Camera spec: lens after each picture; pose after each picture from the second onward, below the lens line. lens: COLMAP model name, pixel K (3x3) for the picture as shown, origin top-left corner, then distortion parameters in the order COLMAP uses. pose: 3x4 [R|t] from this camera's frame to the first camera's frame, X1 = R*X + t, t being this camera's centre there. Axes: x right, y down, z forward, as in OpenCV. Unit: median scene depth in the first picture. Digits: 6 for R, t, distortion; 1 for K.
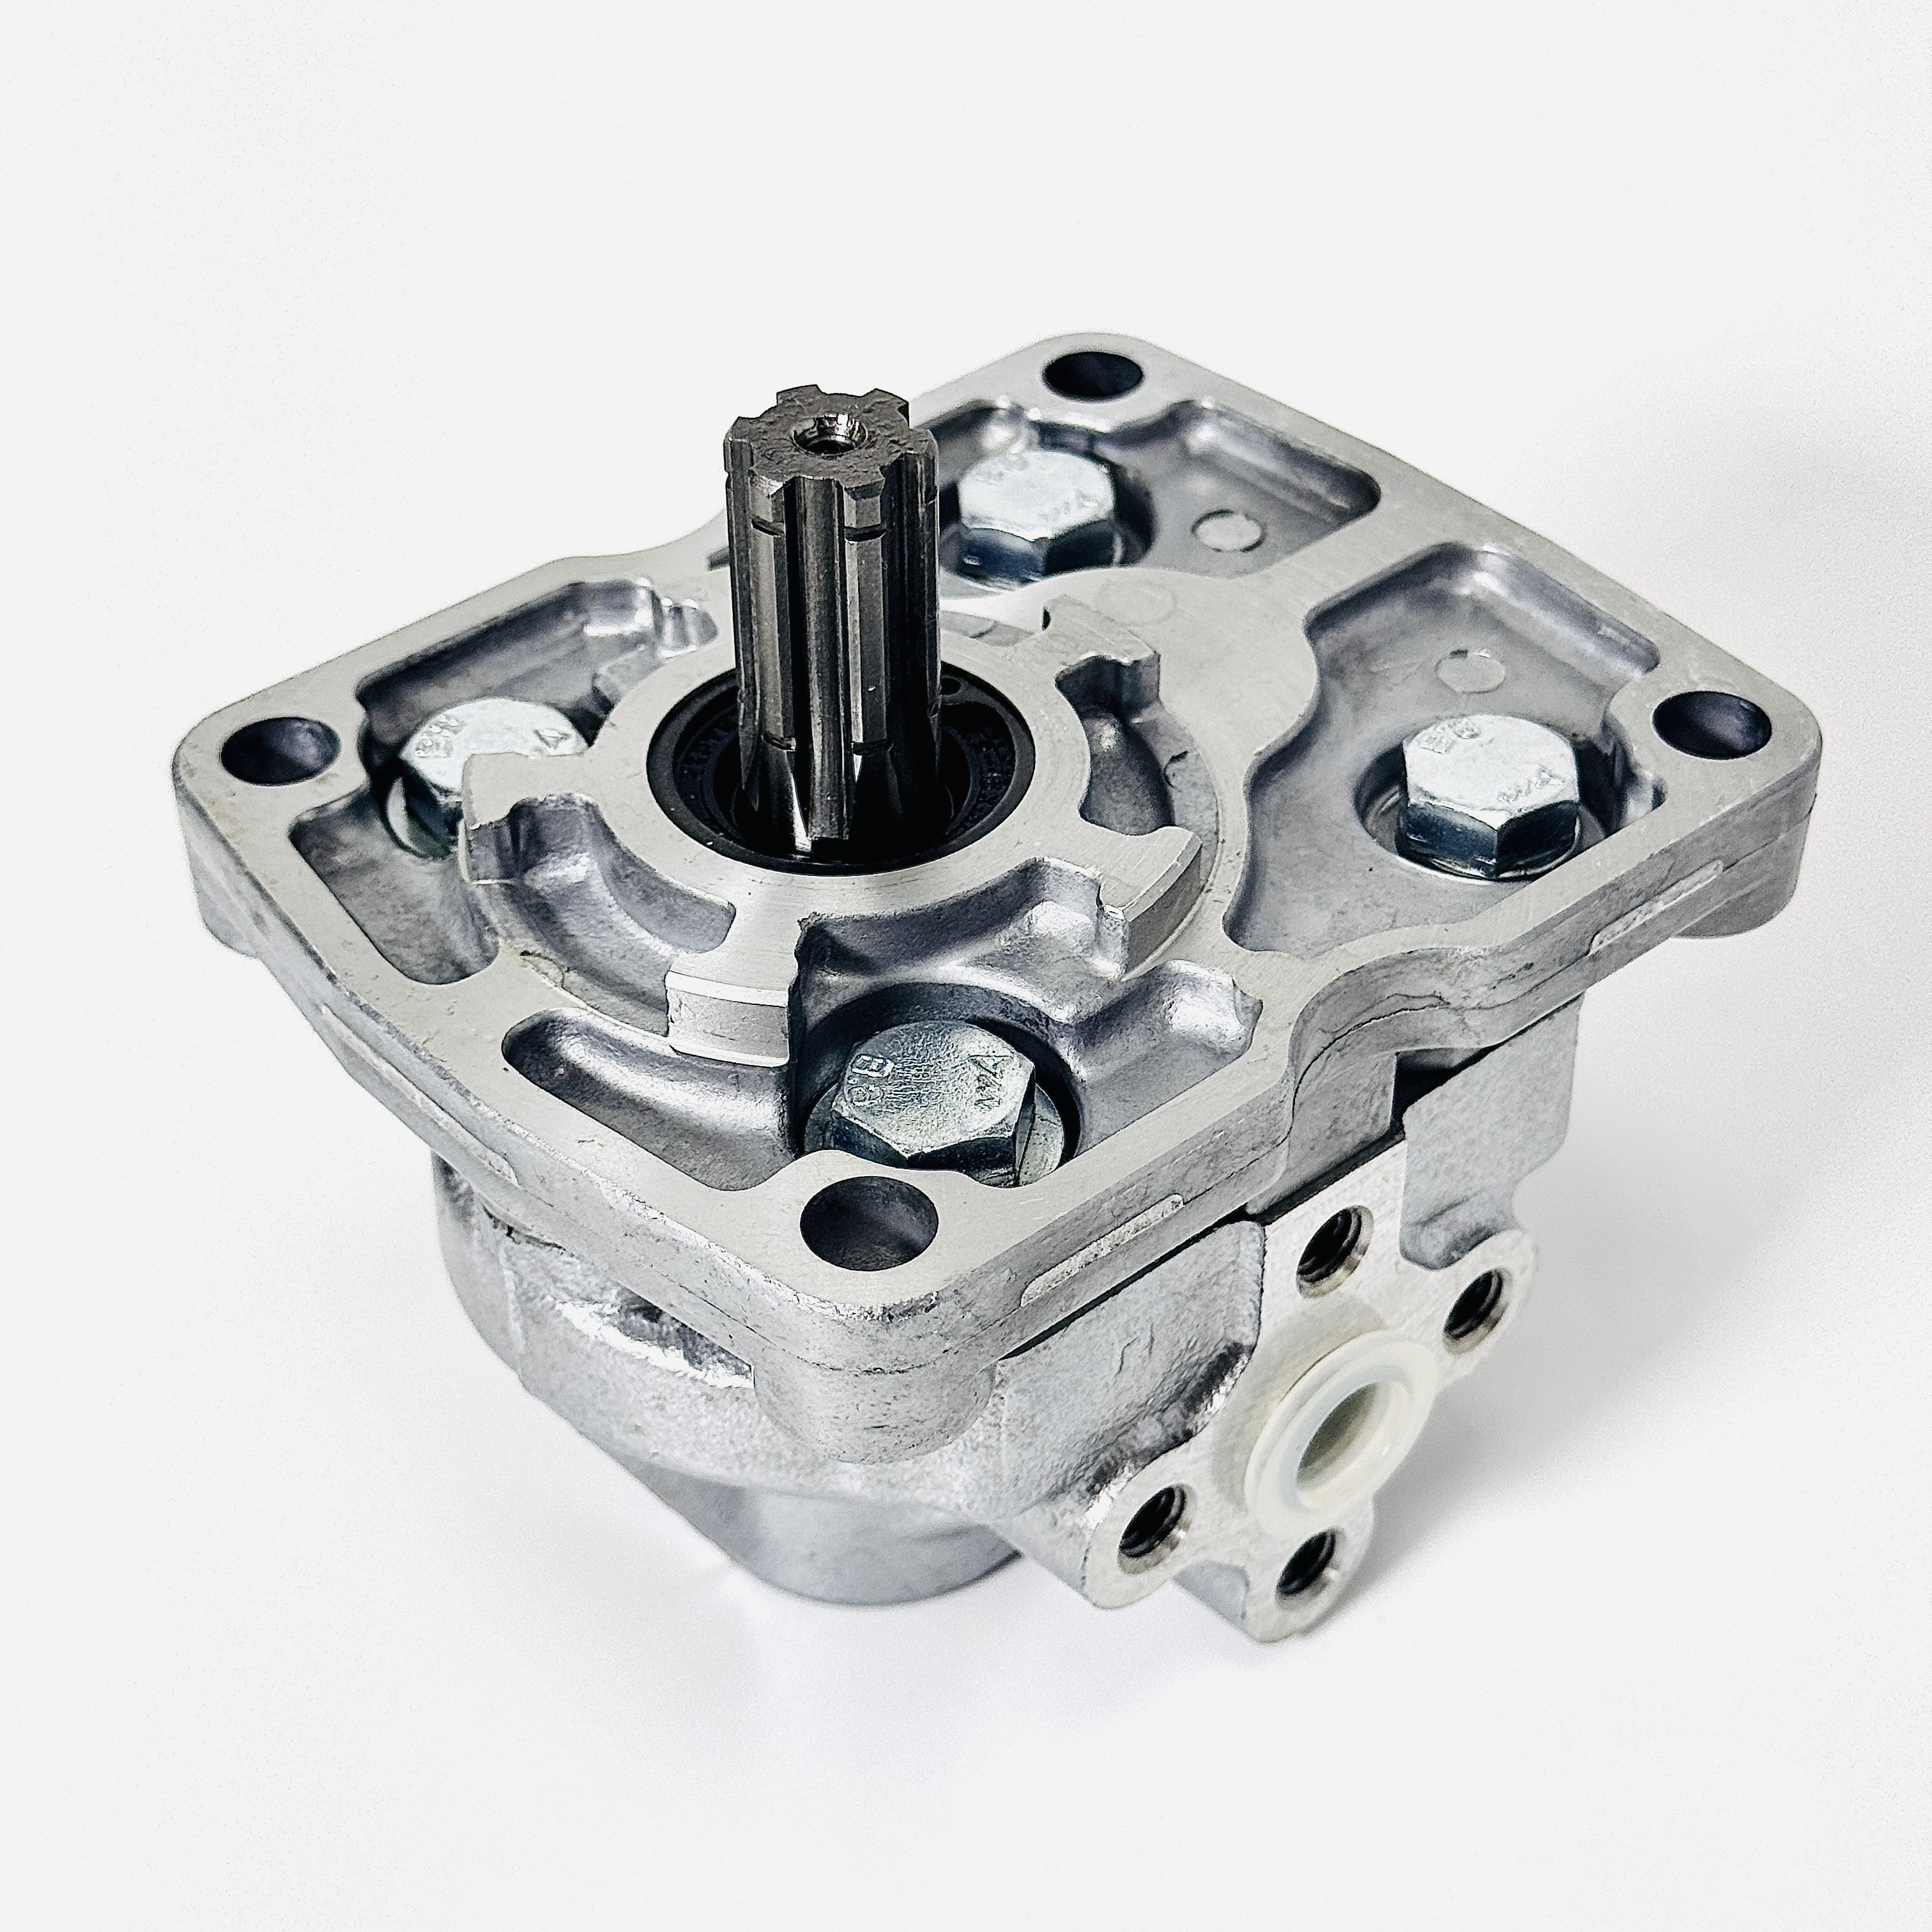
lens RADIAL K [[3688.1, 0, 966.0], [0, 3688.1, 966.0], [0, 0, 1]] dist [0.177862, -0.066350]
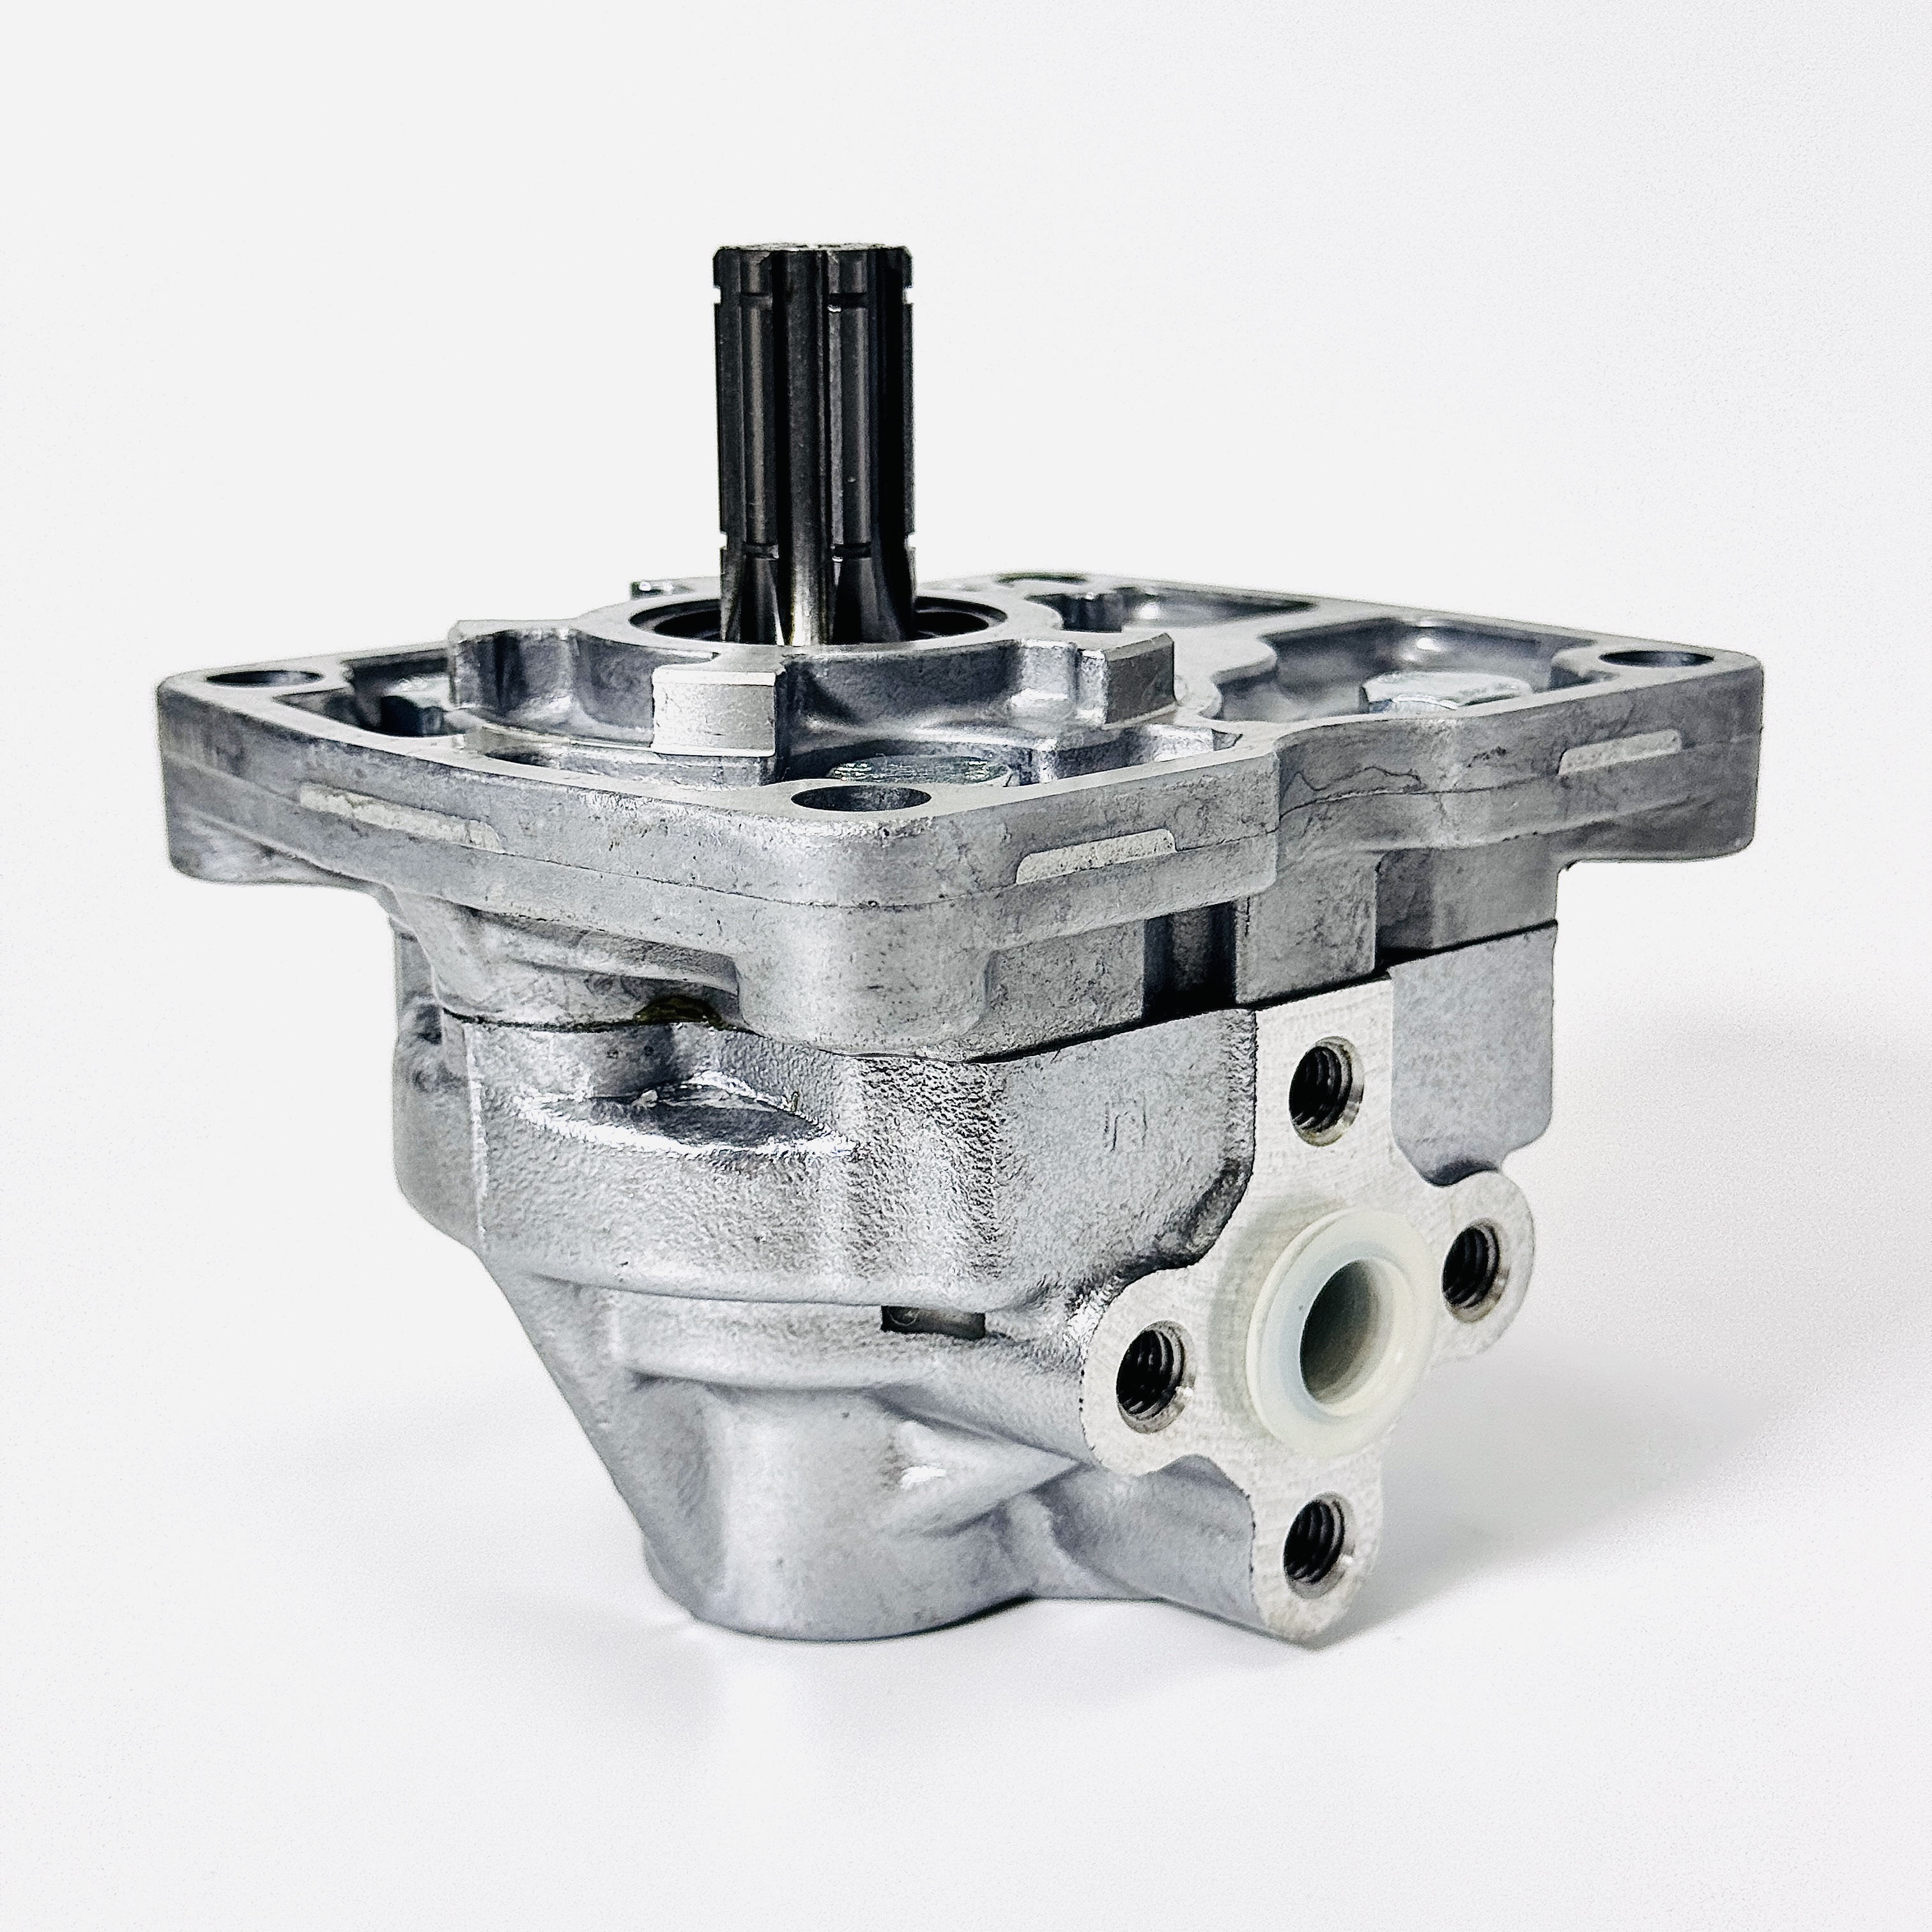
lens RADIAL K [[3688.1, 0, 966.0], [0, 3688.1, 966.0], [0, 0, 1]] dist [0.177862, -0.066350]
pose [[0.999404, -0.007463, 0.033714, -0.028555], [0.021711, 0.895028, -0.445482, 0.493706], [-0.026851, 0.445948, 0.894656, 0.122746]]
